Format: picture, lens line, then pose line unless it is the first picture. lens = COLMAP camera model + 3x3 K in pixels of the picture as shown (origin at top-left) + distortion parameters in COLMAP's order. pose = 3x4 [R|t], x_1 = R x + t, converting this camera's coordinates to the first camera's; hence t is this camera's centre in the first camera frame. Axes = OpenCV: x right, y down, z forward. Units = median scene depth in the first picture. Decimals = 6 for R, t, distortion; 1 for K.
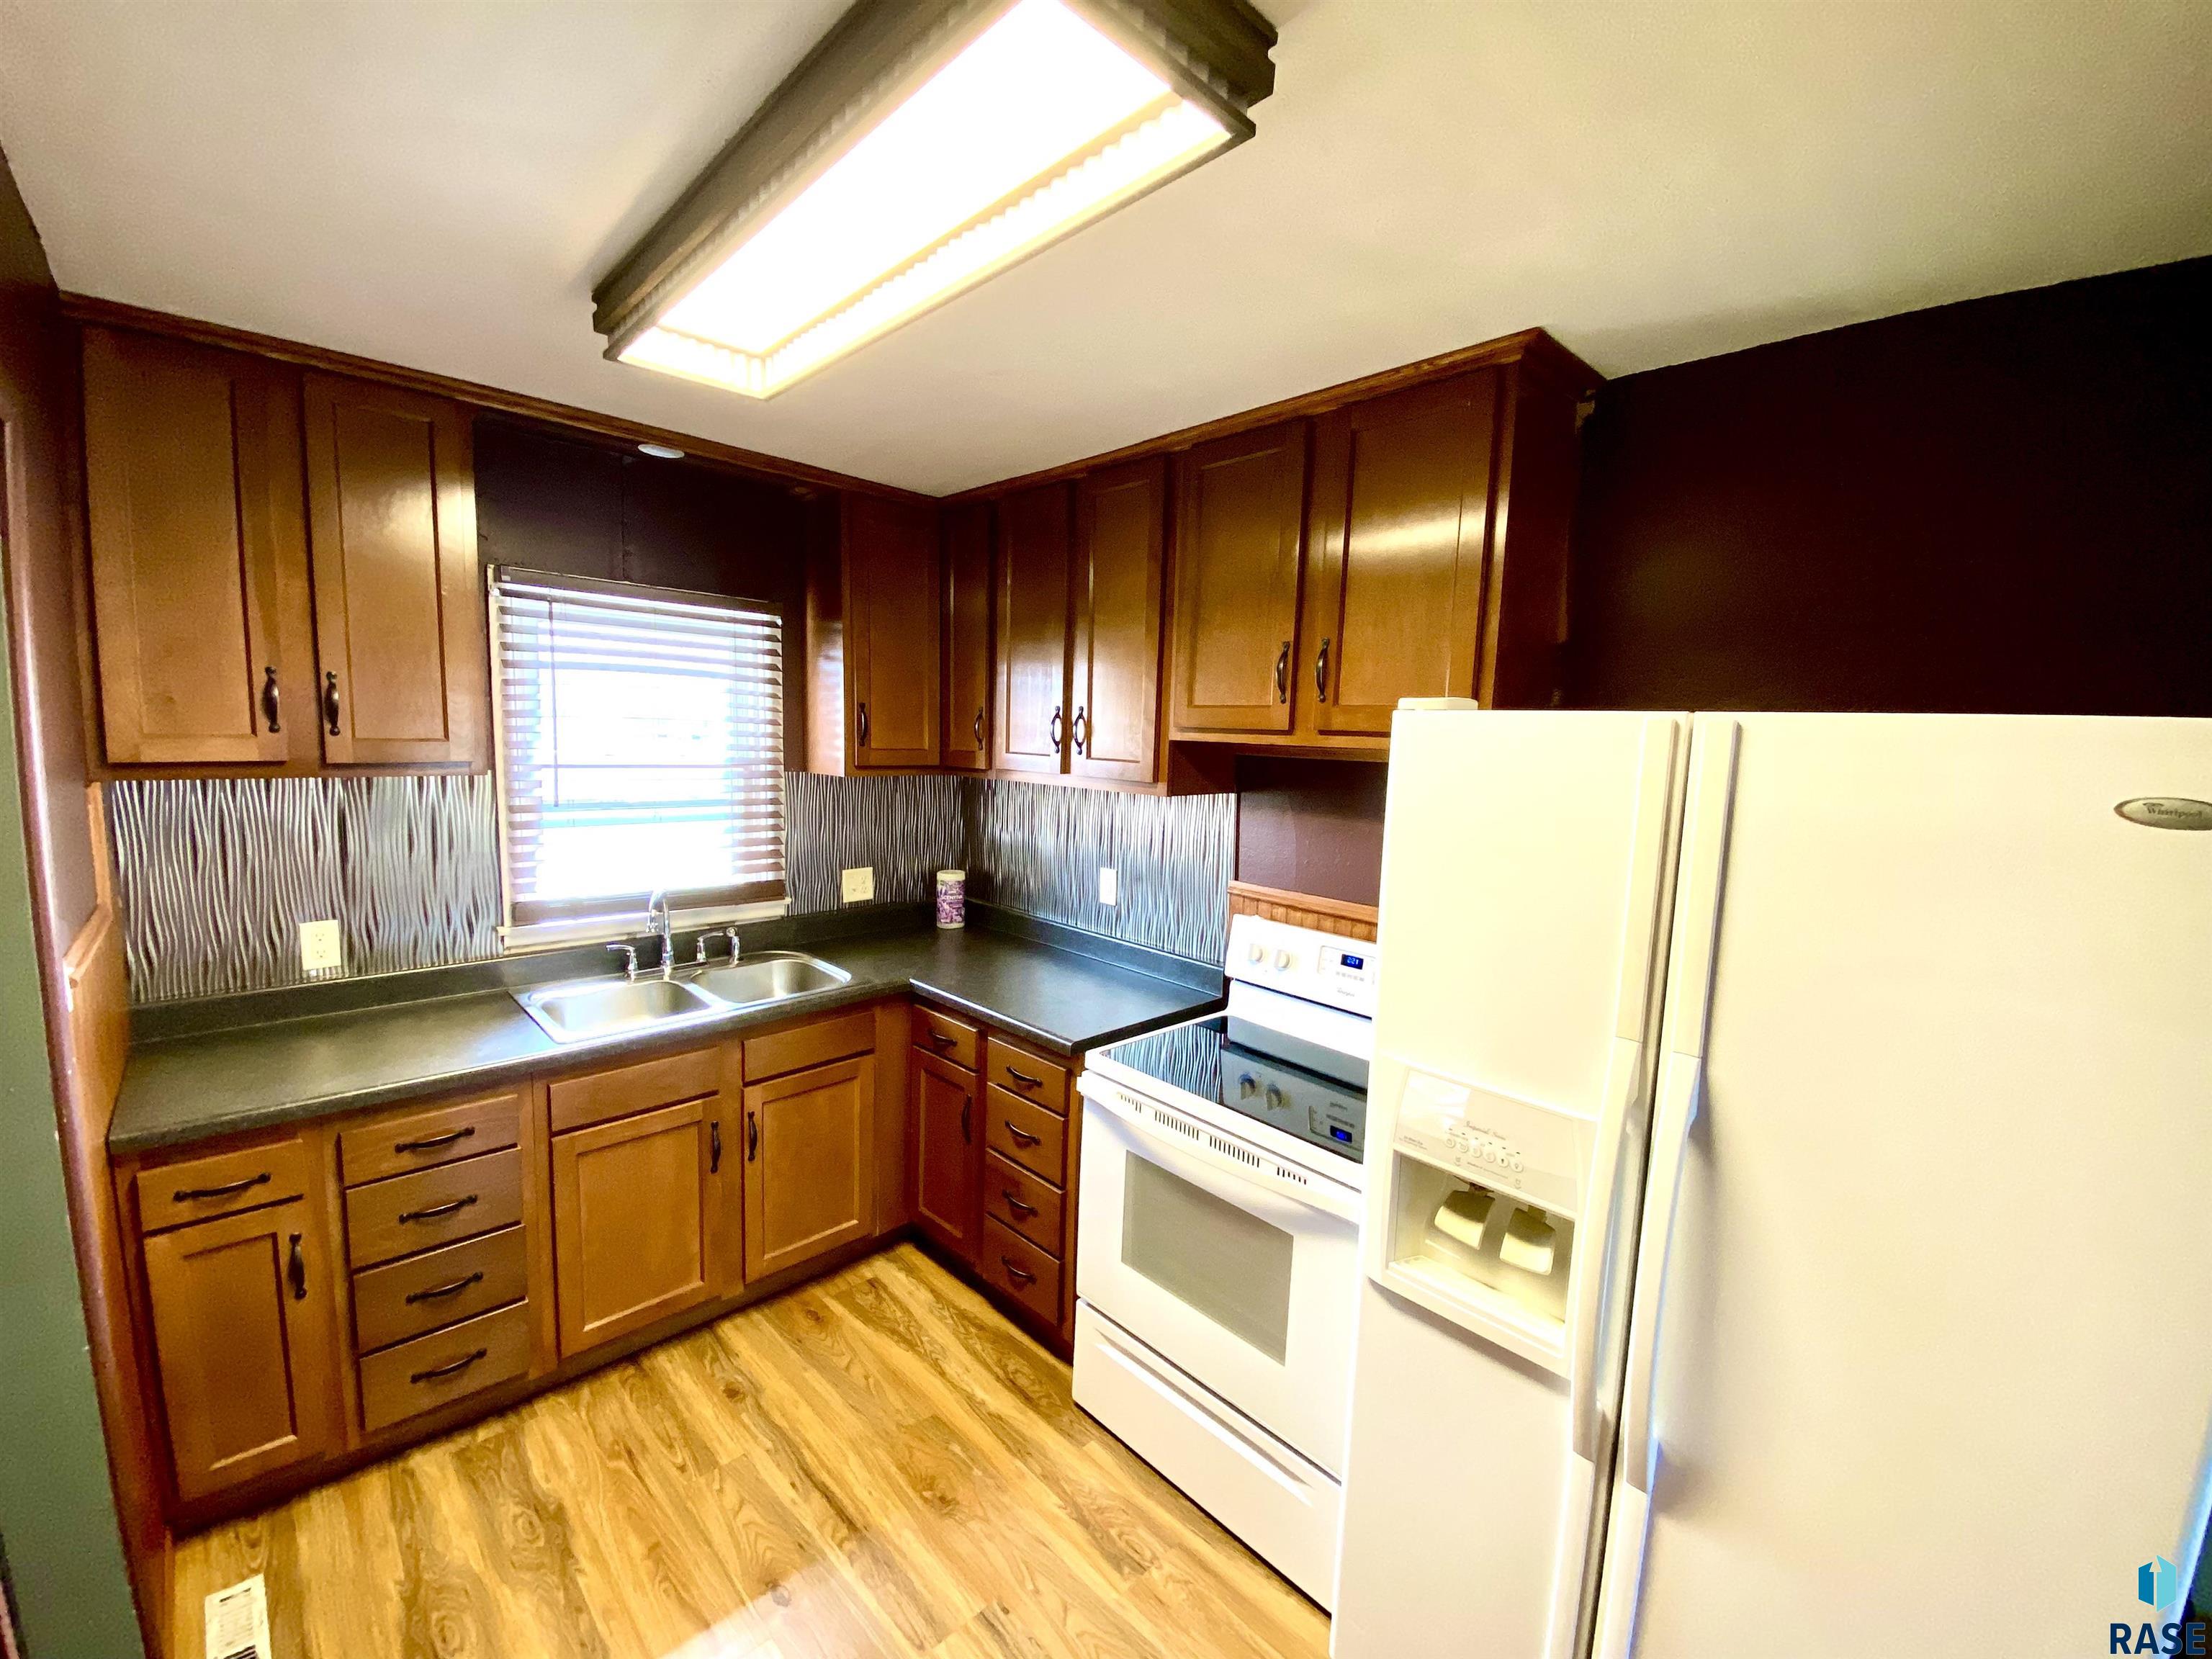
lens RADIAL K [[910.2, 0, 1094.6], [0, 910.2, 827.6], [0, 0, 1]] dist [-0.000727, -0.000828]
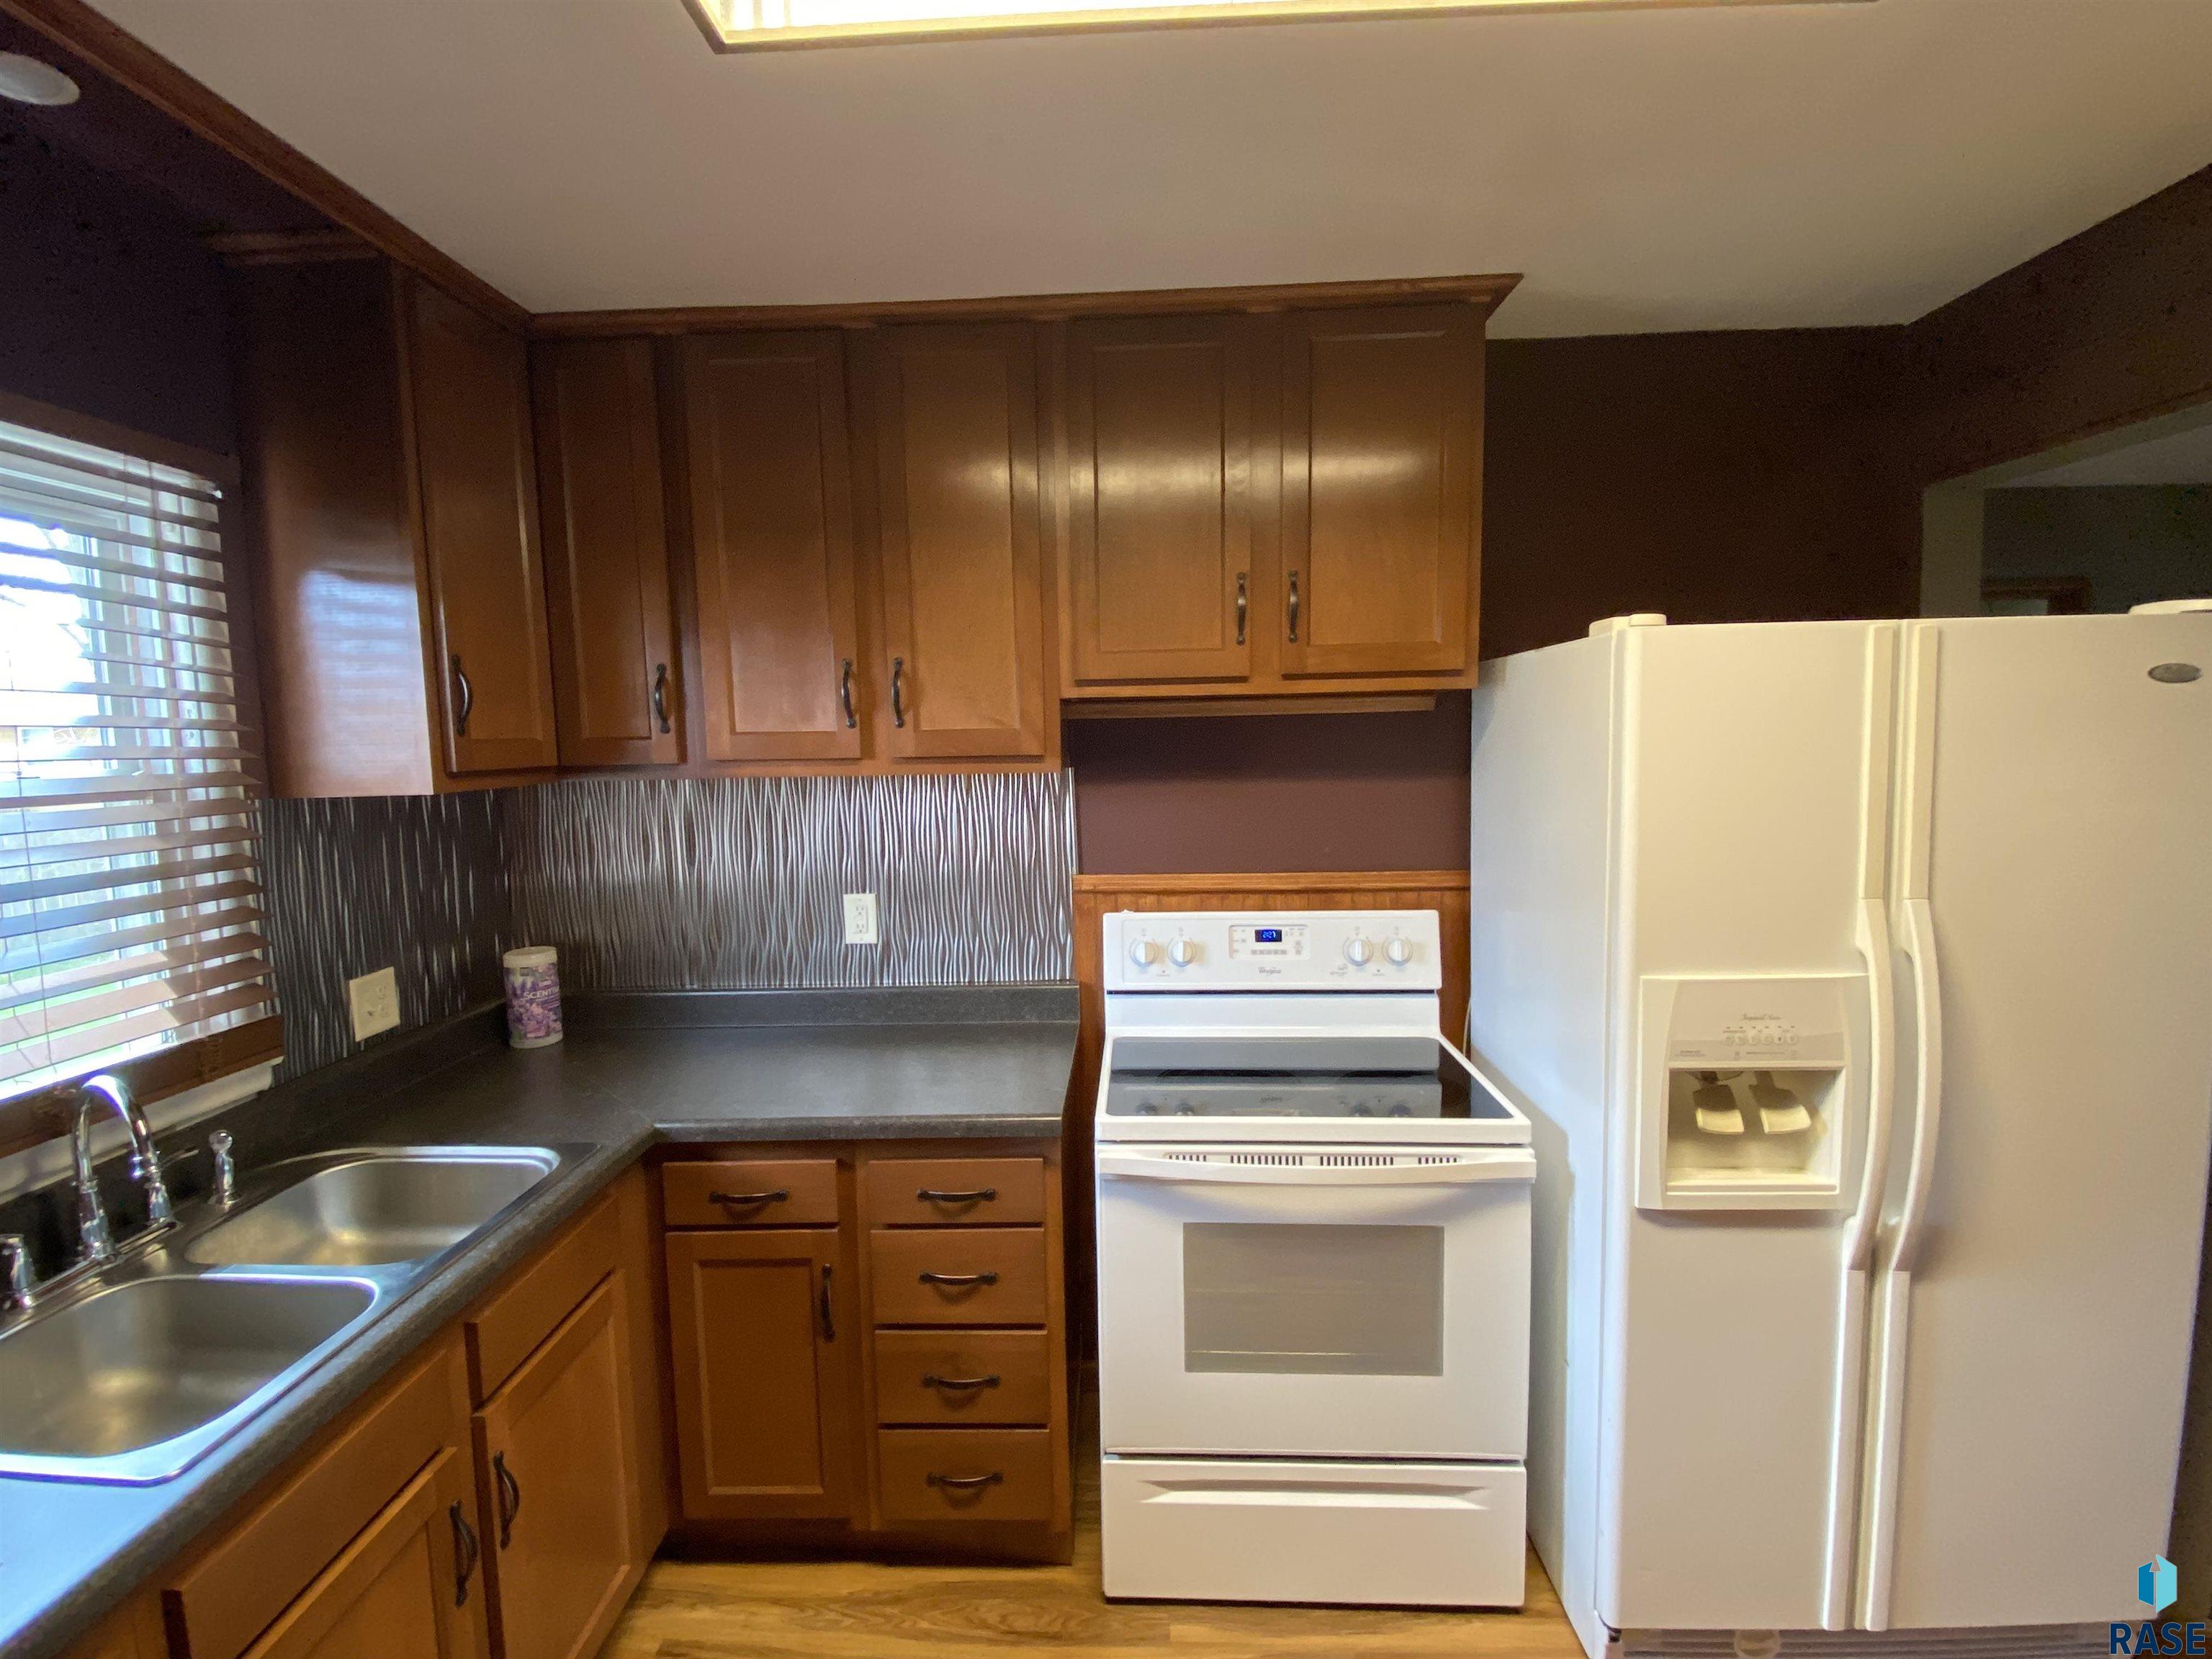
lens RADIAL K [[1017.9, 0, 1103.1], [0, 1017.9, 838.6], [0, 0, 1]] dist [-0.004737, -0.000275]
pose [[0.711160, -0.113360, 0.693831, -0.466564], [0.120451, 0.991968, 0.038612, -0.006892], [-0.692635, 0.056113, 0.719102, 0.338794]]
